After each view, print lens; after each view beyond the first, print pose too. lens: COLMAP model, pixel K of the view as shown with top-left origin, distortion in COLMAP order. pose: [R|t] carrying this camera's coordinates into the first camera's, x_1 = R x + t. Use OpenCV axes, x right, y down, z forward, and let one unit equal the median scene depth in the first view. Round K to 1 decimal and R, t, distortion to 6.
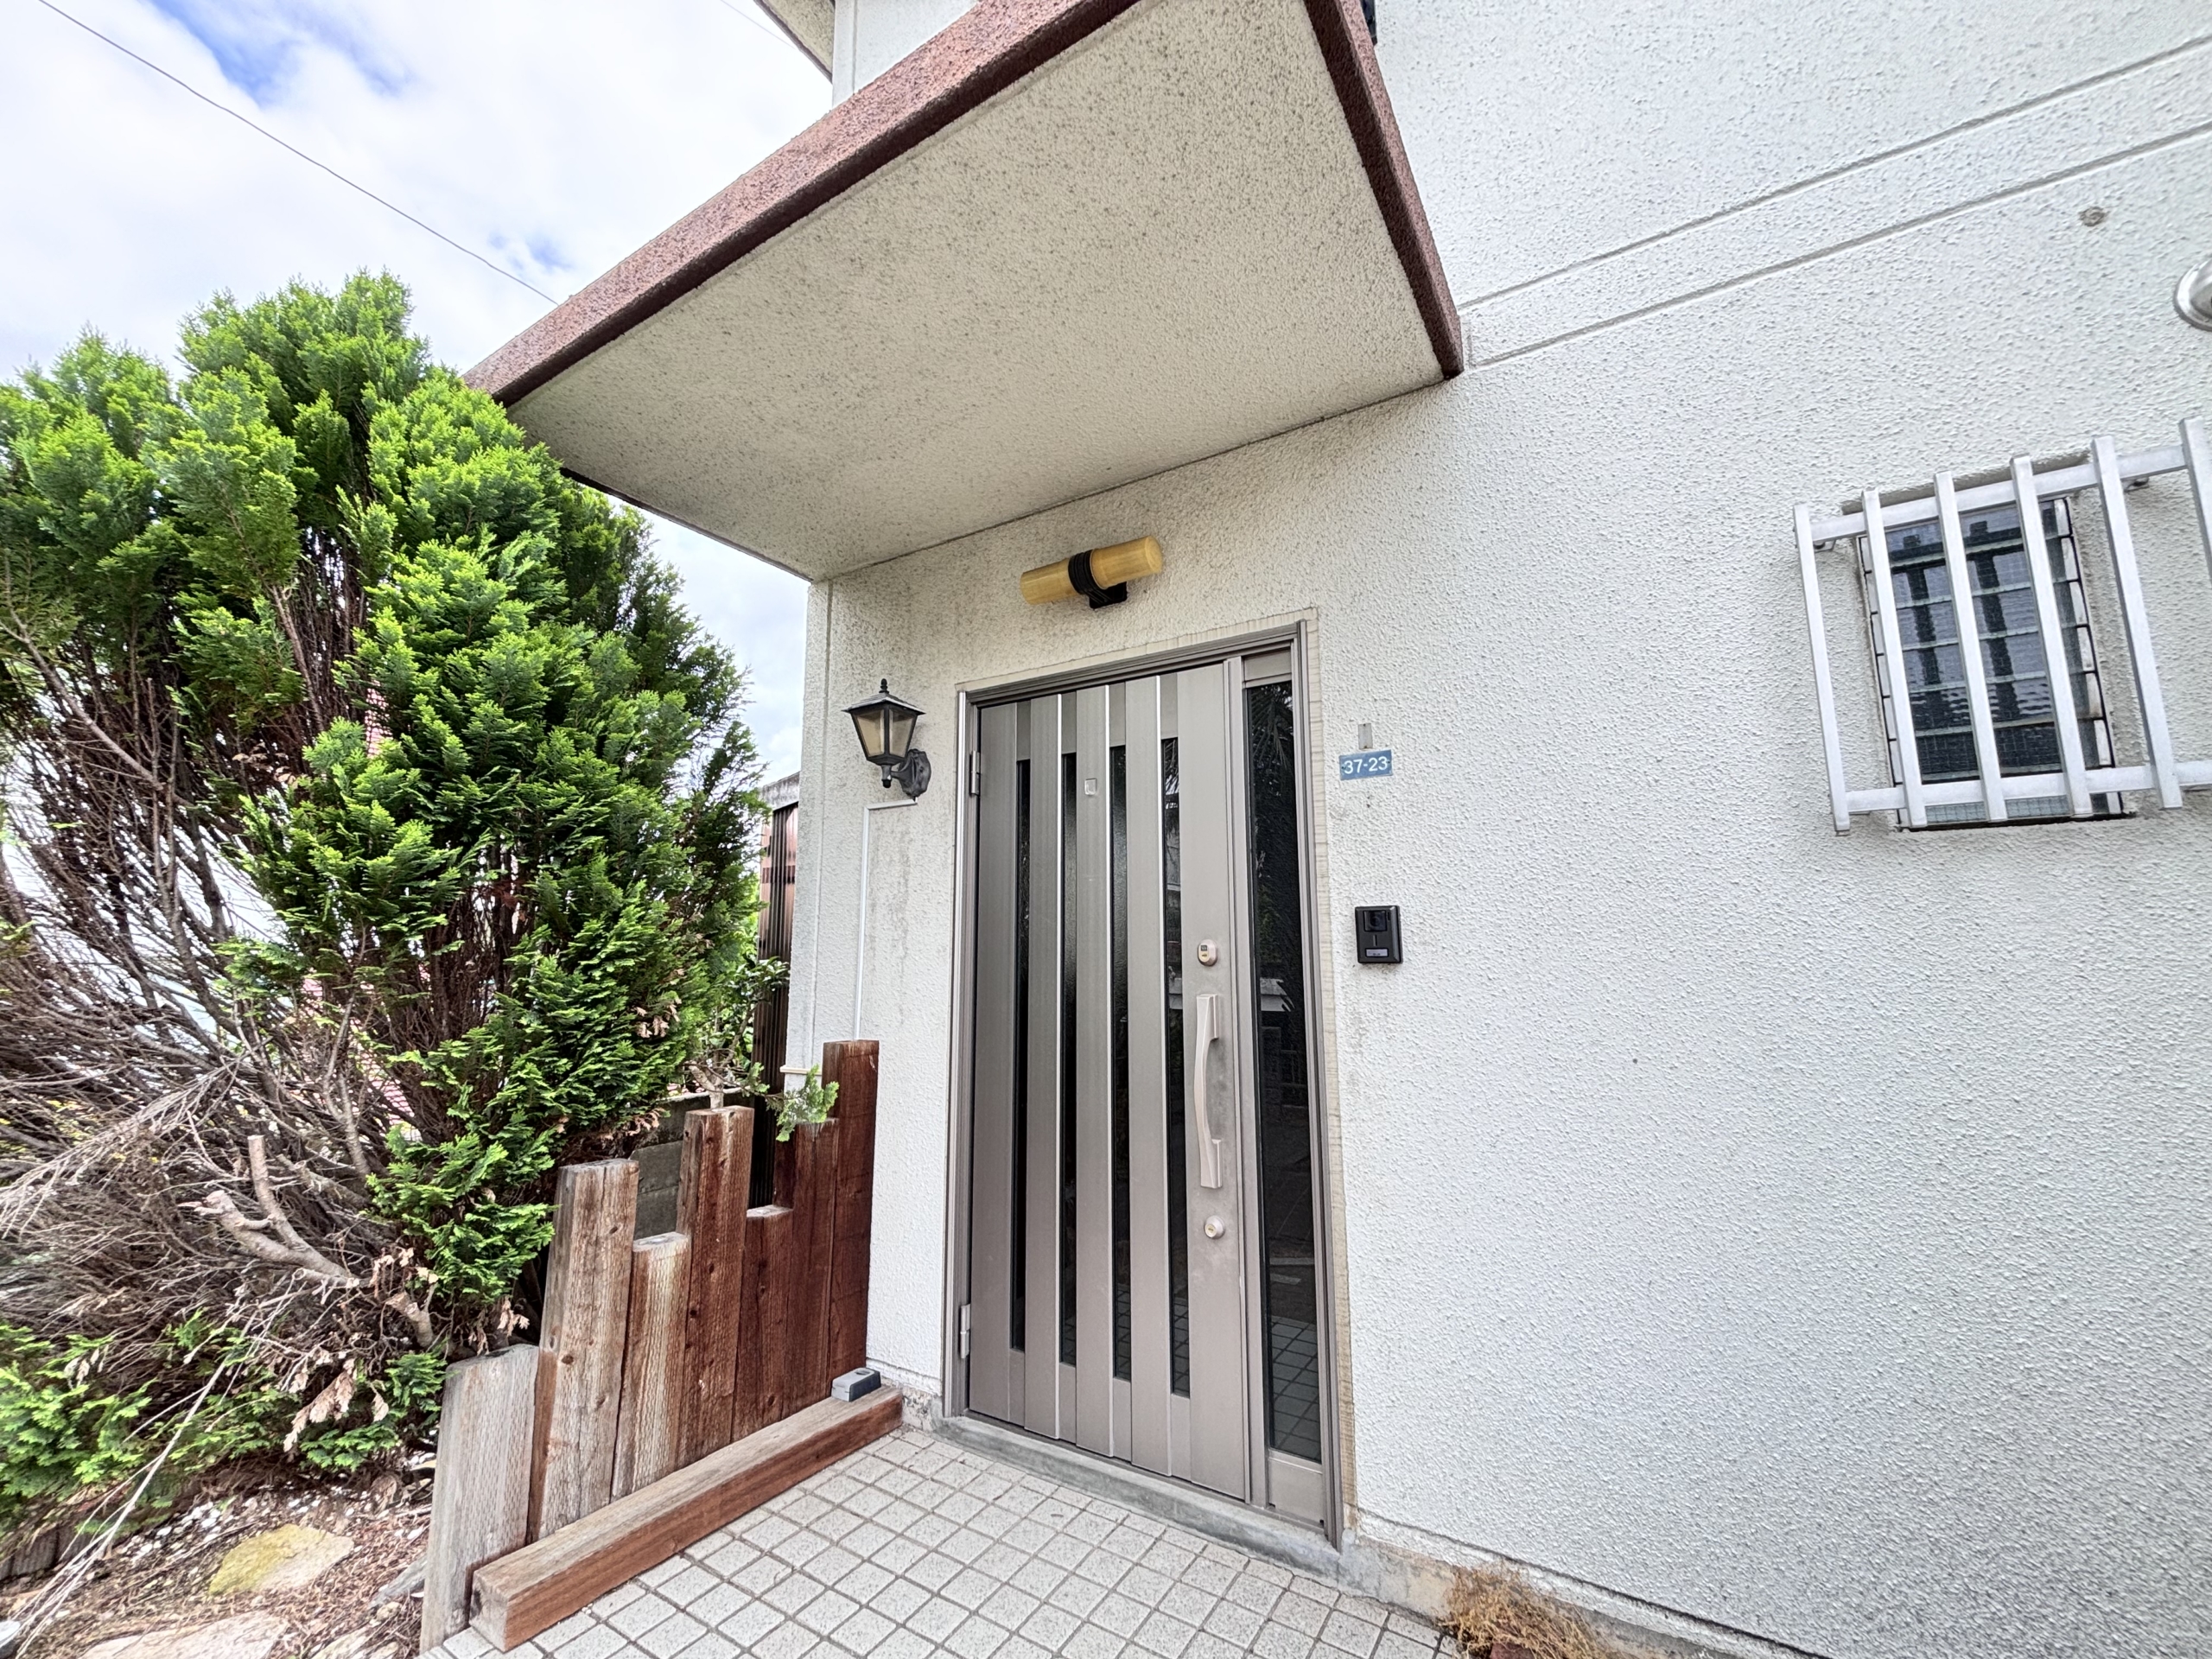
lens RADIAL K [[889.1, 0, 1106.5], [0, 889.1, 822.8], [0, 0, 1]] dist [-0.000434, -0.000275]
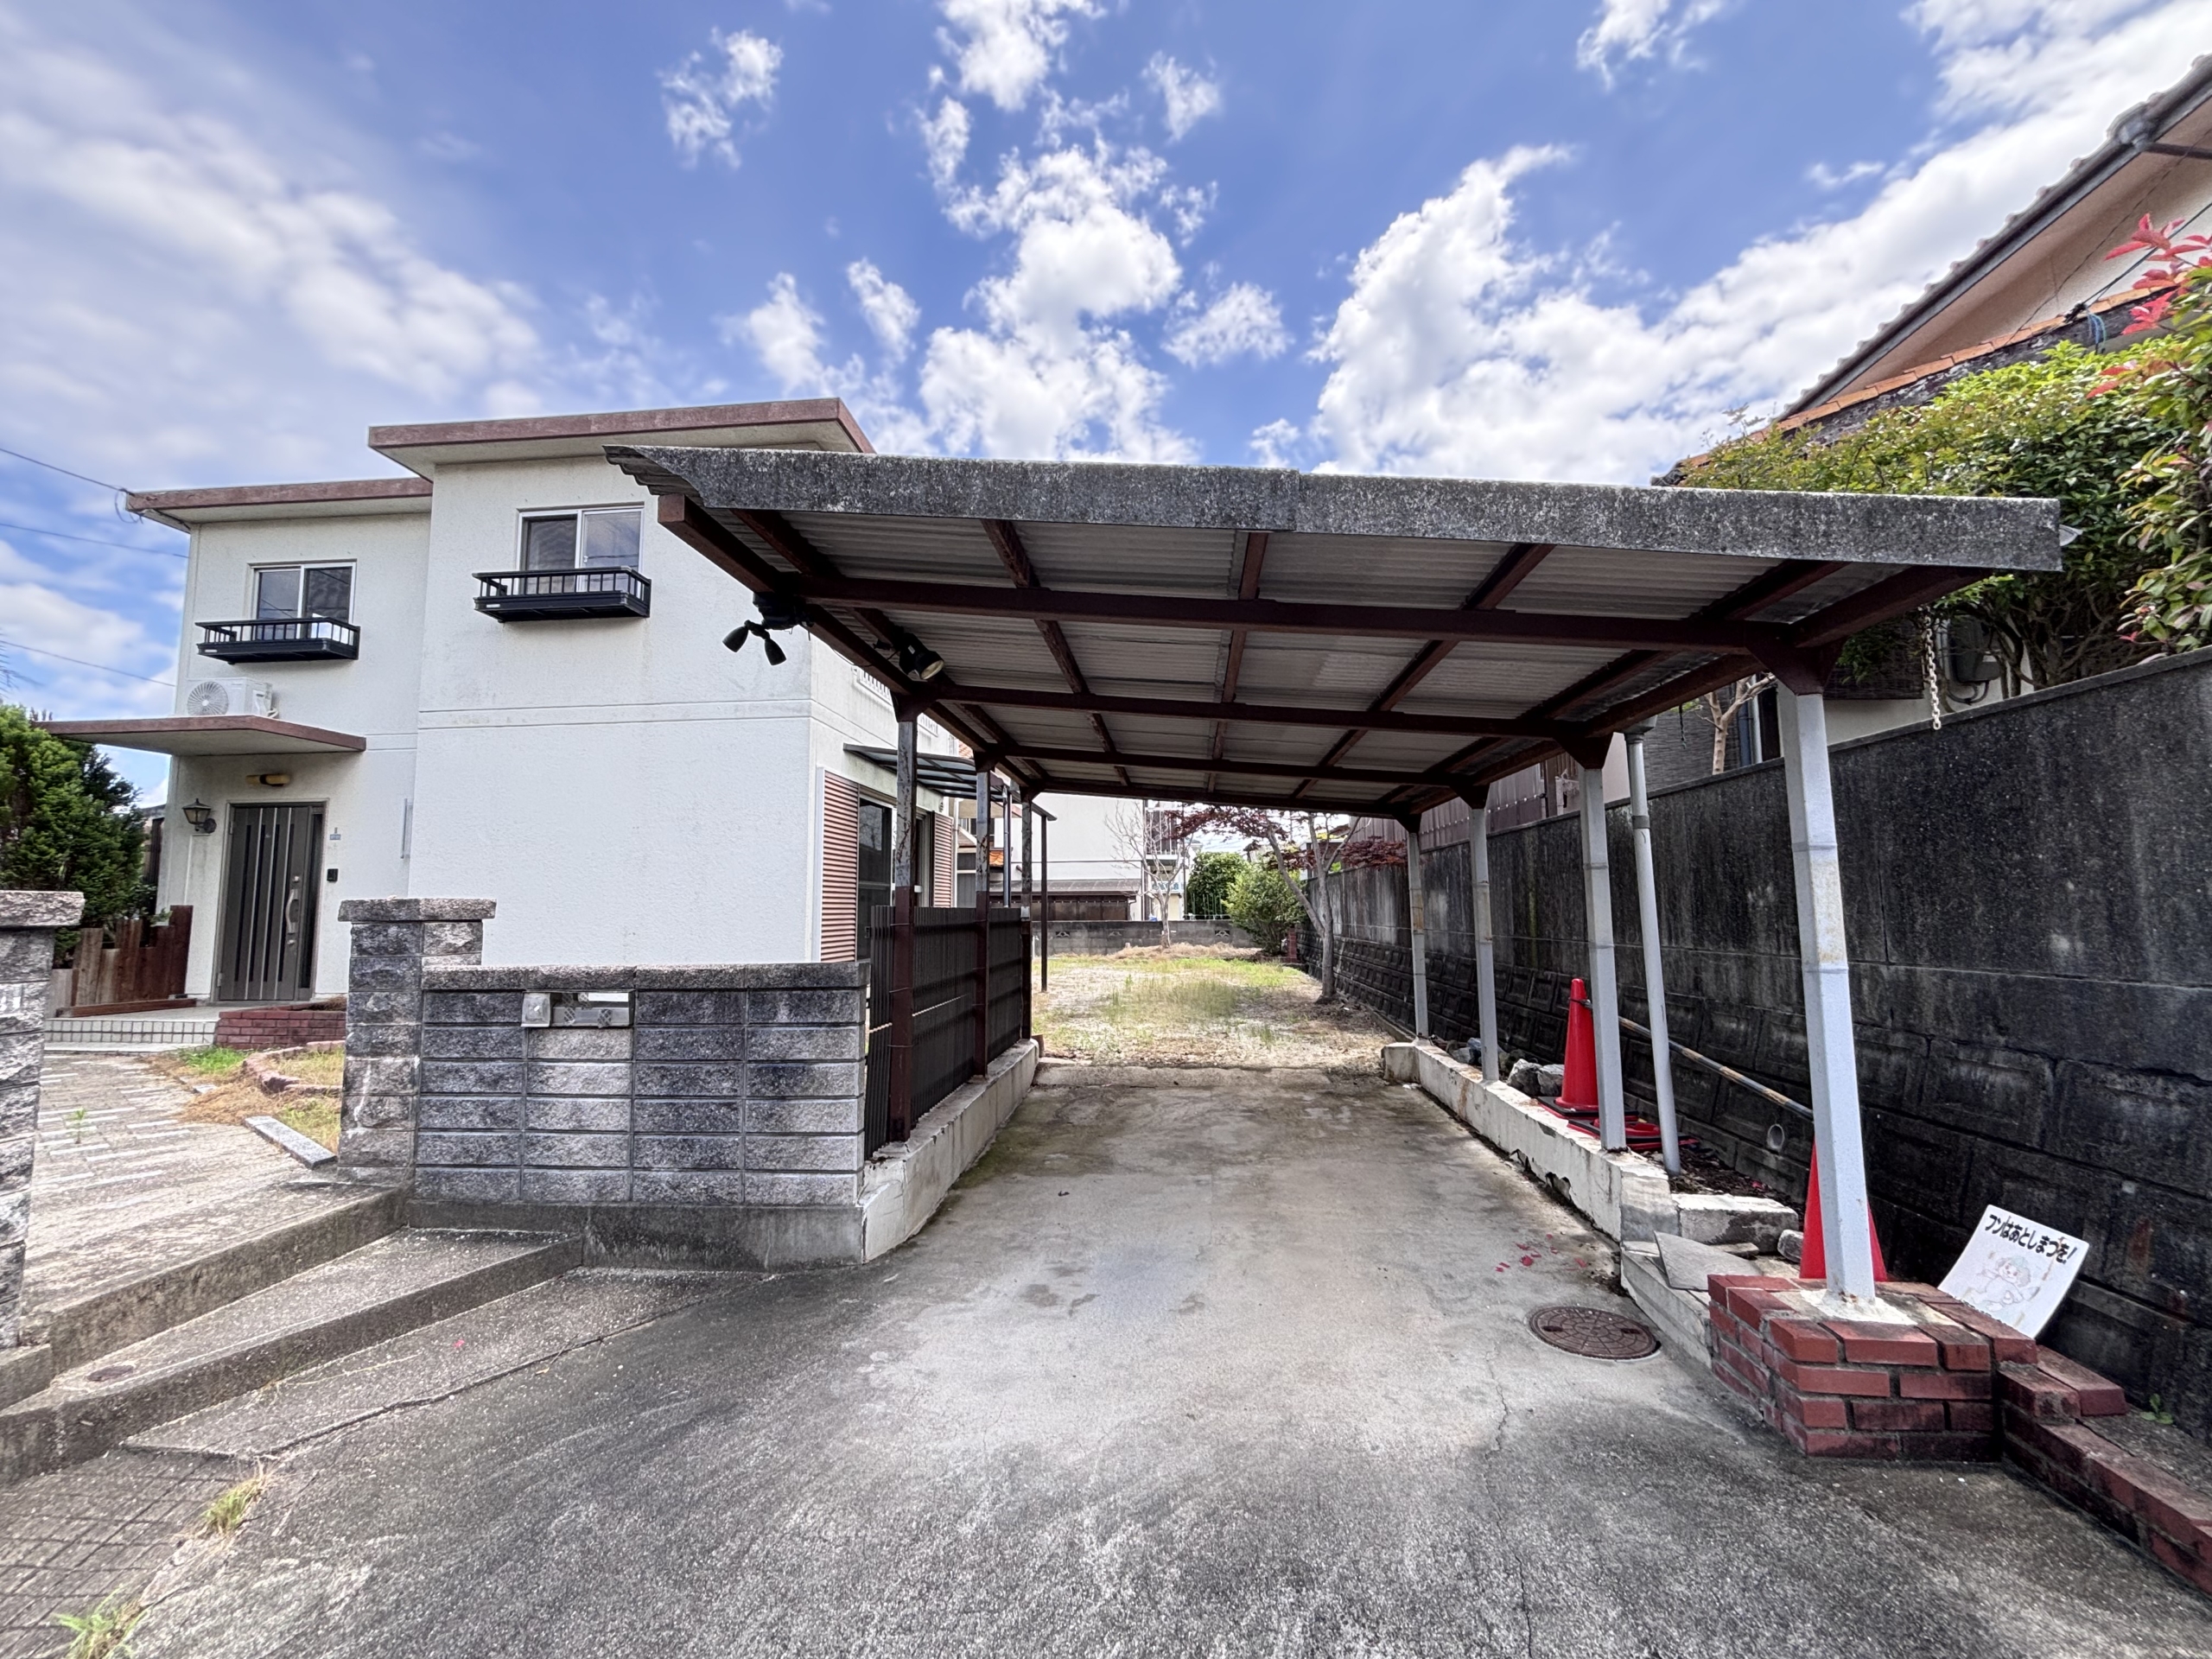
lens RADIAL K [[889.1, 0, 1106.5], [0, 889.1, 822.8], [0, 0, 1]] dist [-0.000434, -0.000275]
pose [[0.892238, 0.041860, 0.449622, 1.461443], [-0.063619, 0.997416, 0.033387, -0.447595], [-0.447062, -0.058393, 0.892595, -3.955750]]
